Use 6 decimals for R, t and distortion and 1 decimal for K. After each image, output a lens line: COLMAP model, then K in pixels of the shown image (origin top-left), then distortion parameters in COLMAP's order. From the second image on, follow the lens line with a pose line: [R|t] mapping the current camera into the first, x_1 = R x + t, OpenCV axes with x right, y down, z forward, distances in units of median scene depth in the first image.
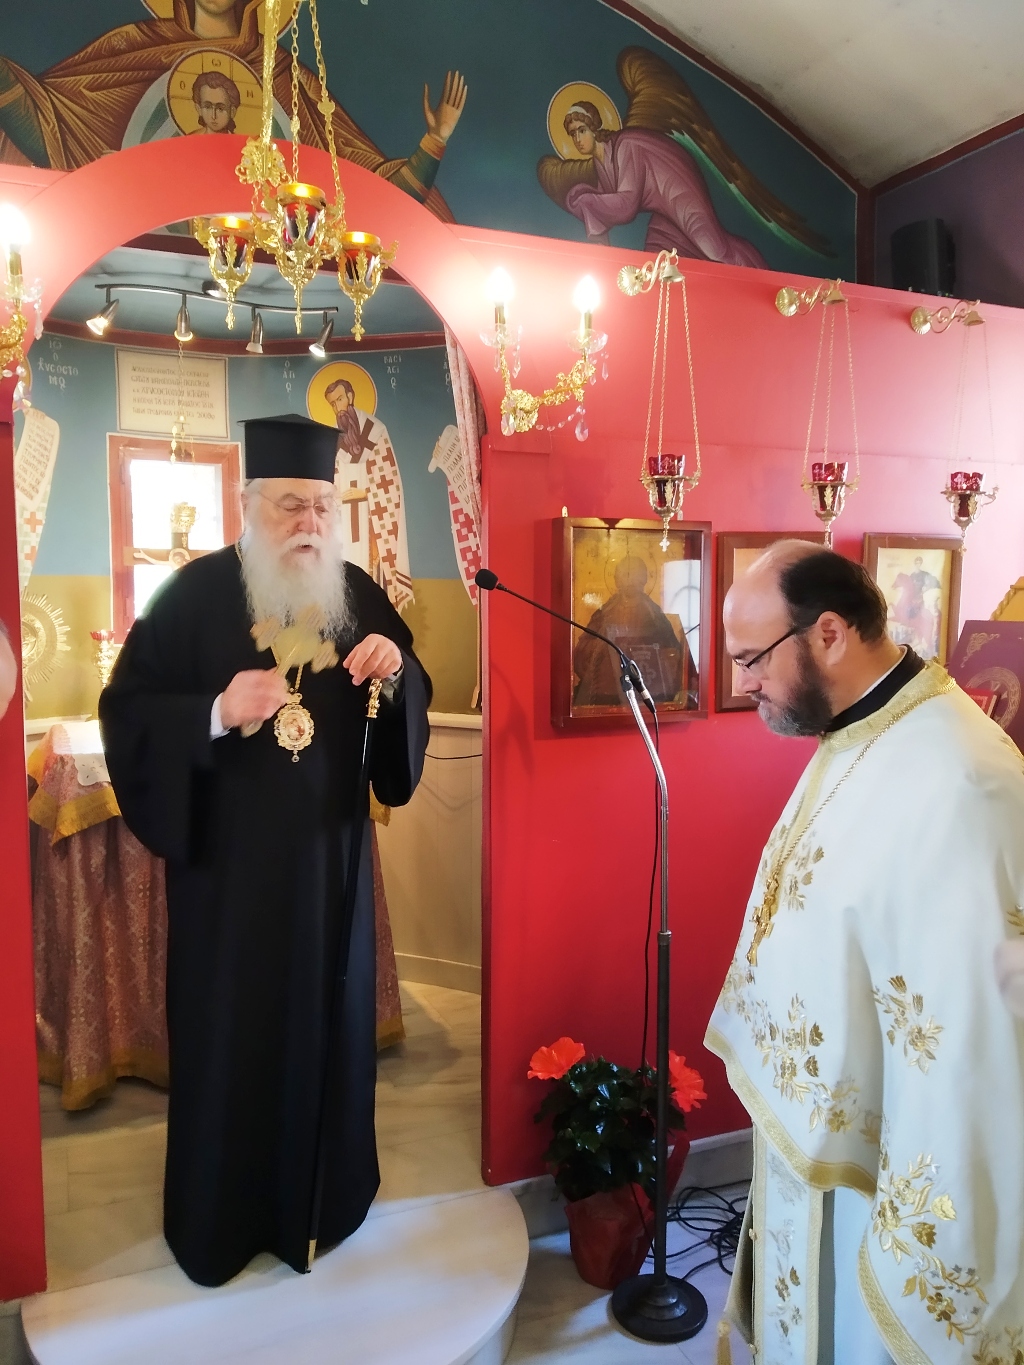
lens RADIAL K [[1061.4, 0, 503.8], [0, 1061.4, 689.3], [0, 0, 1]] dist [-0.001968, -0.005931]
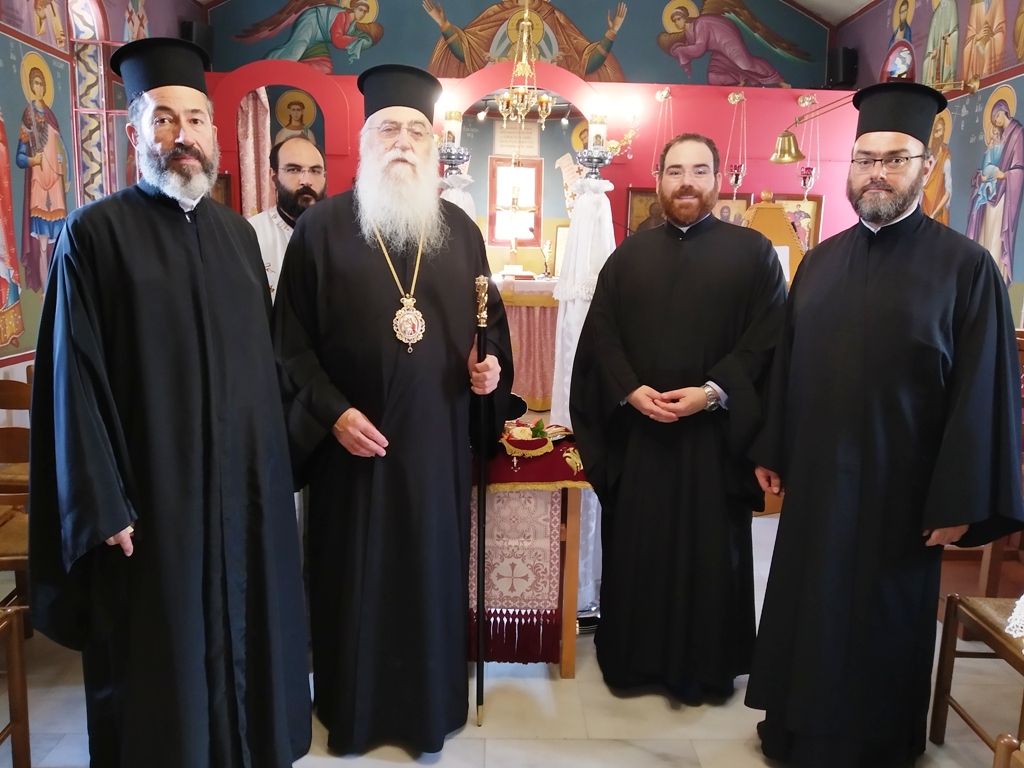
lens RADIAL K [[796.2, 0, 507.5], [0, 796.2, 387.5], [0, 0, 1]] dist [-0.001968, -0.005931]
pose [[0.925994, 0.083335, -0.368227, 0.432591], [-0.059109, 0.995308, 0.076608, 0.160991], [0.372883, -0.049173, 0.926574, -0.785546]]
